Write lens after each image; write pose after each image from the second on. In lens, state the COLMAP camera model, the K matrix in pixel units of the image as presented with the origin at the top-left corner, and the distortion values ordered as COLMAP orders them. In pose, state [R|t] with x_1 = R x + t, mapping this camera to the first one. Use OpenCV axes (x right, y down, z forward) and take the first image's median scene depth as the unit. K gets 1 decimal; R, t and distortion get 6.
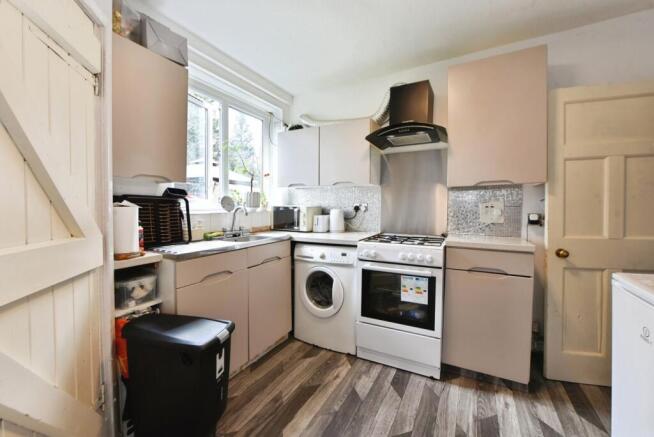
lens RADIAL K [[253.3, 0, 348.9], [0, 253.3, 212.1], [0, 0, 1]] dist [-0.009072, 0.000088]
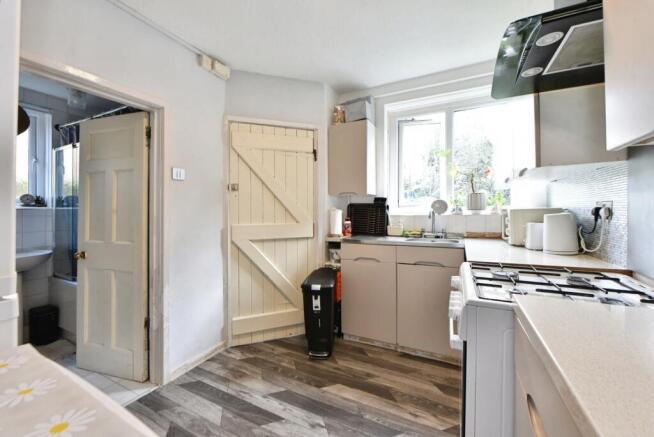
lens RADIAL K [[253.3, 0, 322.8], [0, 253.3, 209.0], [0, 0, 1]] dist [-0.009072, 0.000088]
pose [[-0.017434, -0.004877, -0.999836, 0.828437], [-0.016333, 0.999856, -0.004592, -0.016411], [0.999715, 0.016251, -0.017511, 0.738924]]
